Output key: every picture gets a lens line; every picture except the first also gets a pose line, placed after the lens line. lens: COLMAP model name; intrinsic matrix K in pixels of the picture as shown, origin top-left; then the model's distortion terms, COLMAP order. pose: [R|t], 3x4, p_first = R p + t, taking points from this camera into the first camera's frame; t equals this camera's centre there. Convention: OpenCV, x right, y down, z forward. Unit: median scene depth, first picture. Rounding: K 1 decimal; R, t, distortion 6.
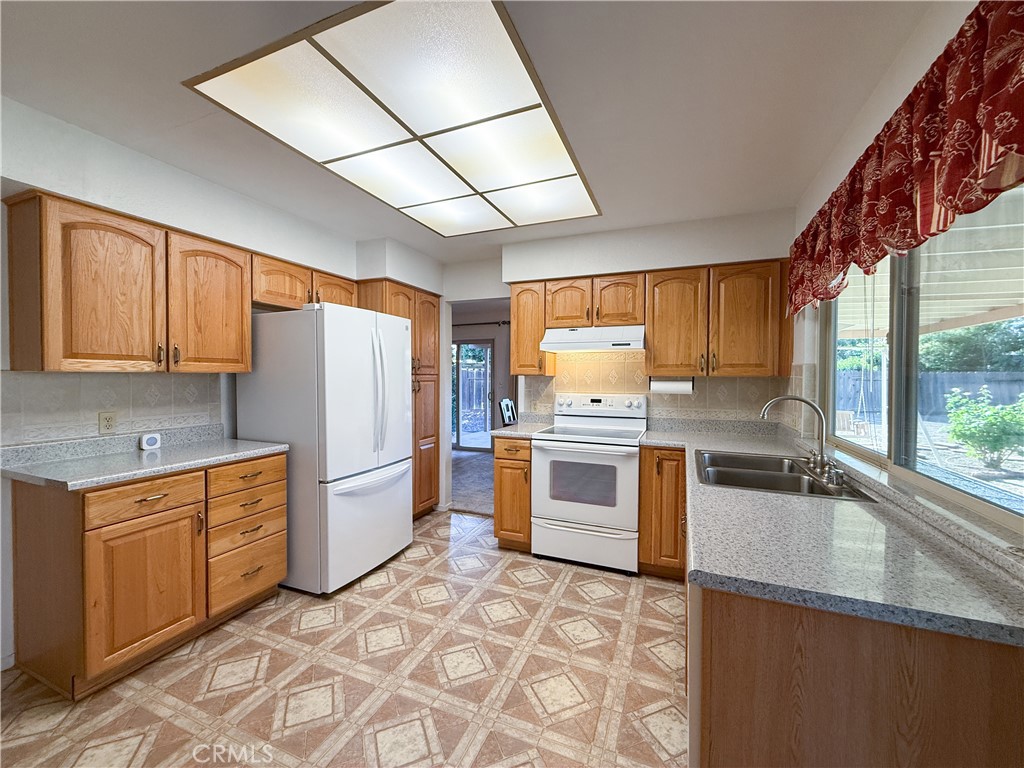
lens RADIAL K [[409.6, 0, 511.6], [0, 409.6, 384.4], [0, 0, 1]] dist [-0.002905, 0.000518]
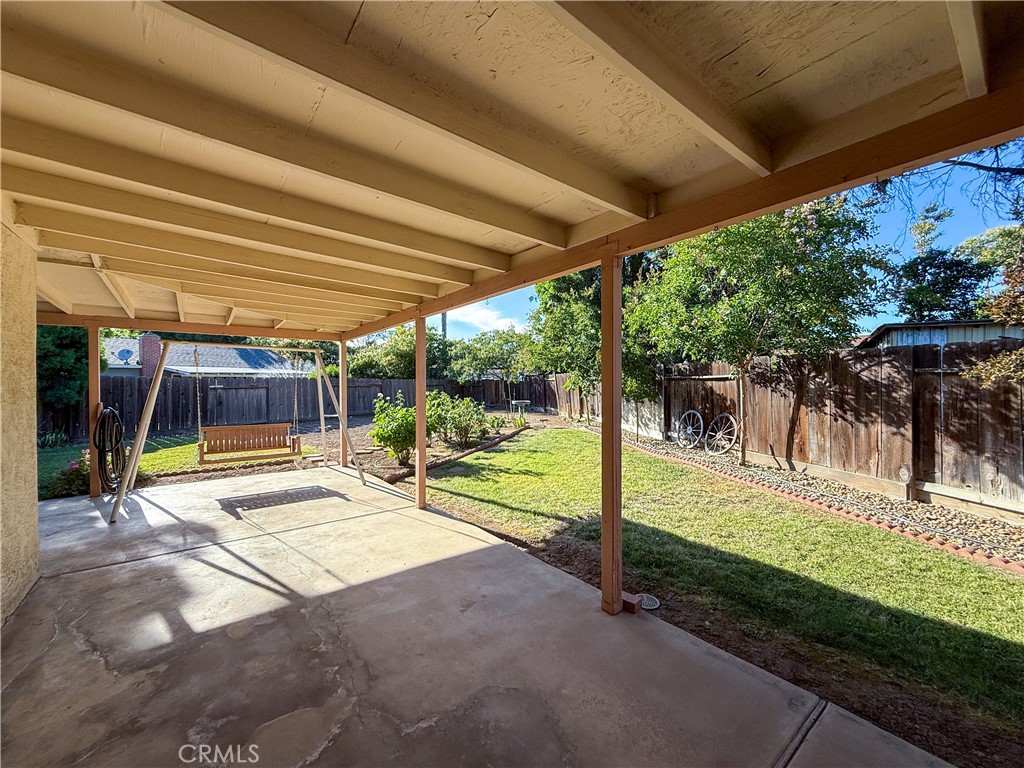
lens RADIAL K [[409.6, 0, 512.0], [0, 409.6, 385.9], [0, 0, 1]] dist [-0.002905, 0.000518]
pose [[0.488143, -0.005639, 0.872746, 0.336621], [0.017639, 0.999839, -0.003406, 0.000081], [-0.872586, 0.017056, 0.488163, 0.188728]]
